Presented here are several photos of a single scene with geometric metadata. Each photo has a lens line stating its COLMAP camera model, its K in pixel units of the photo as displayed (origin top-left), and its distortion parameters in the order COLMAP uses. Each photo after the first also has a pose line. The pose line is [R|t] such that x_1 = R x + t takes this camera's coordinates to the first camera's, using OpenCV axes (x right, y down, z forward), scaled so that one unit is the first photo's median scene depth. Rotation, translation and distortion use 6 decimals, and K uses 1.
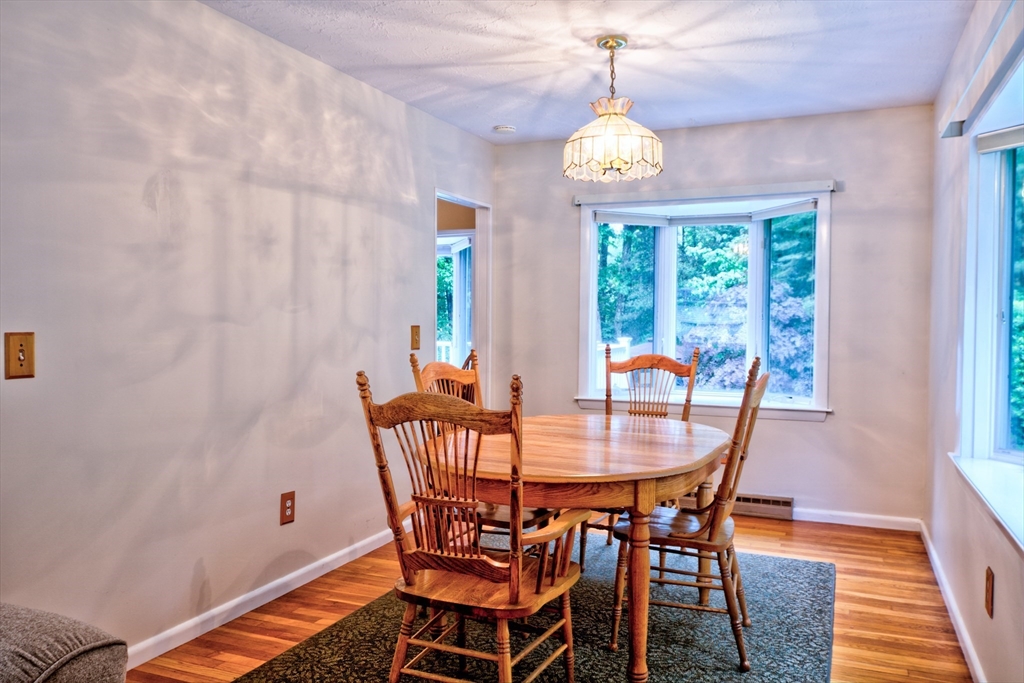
lens RADIAL K [[748.9, 0, 512.0], [0, 748.9, 341.5], [0, 0, 1]] dist [-0.044289, 0.047904]
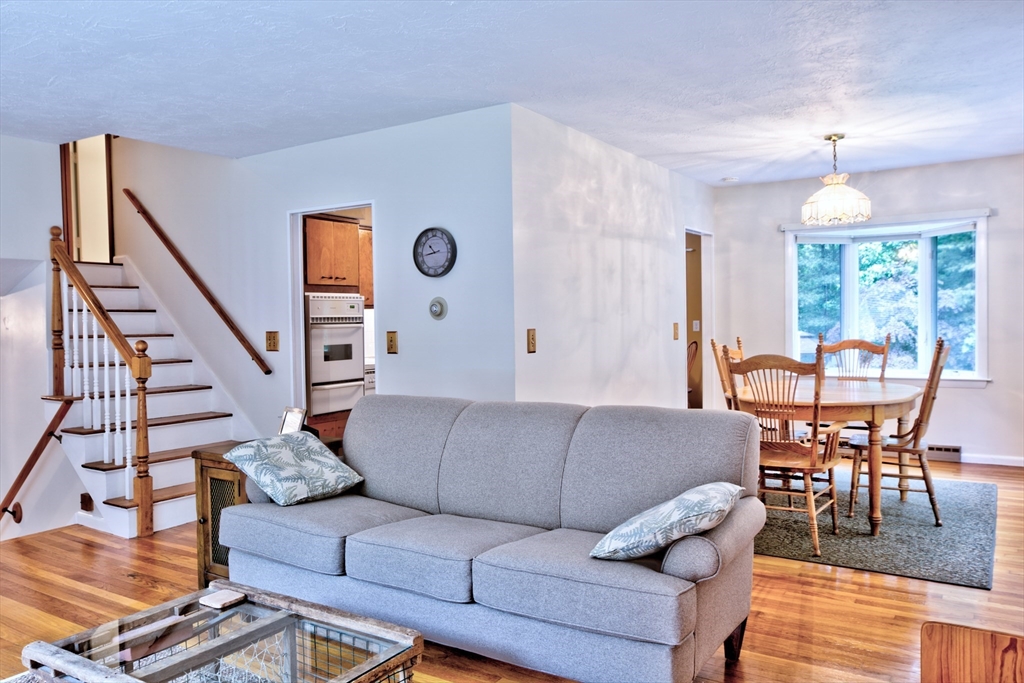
lens RADIAL K [[761.2, 0, 512.0], [0, 761.2, 341.5], [0, 0, 1]] dist [-0.019523, 0.017739]
pose [[0.988185, -0.019051, -0.152074, -0.274792], [0.018827, 0.999819, -0.002911, 0.015894], [0.152102, 0.000014, 0.988365, -0.615638]]
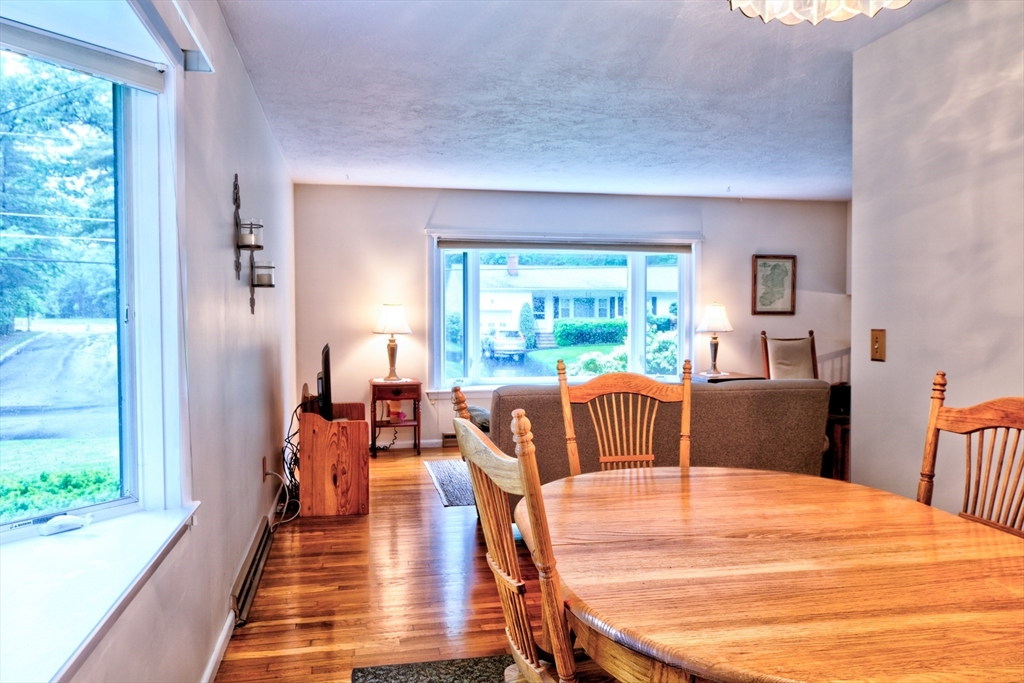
lens RADIAL K [[761.2, 0, 512.0], [0, 761.2, 341.5], [0, 0, 1]] dist [-0.019523, 0.017739]
pose [[-0.810994, 0.015051, -0.584861, 0.507219], [-0.020926, 0.998283, 0.054708, -0.035526], [0.584680, 0.056606, -0.809286, 1.165633]]
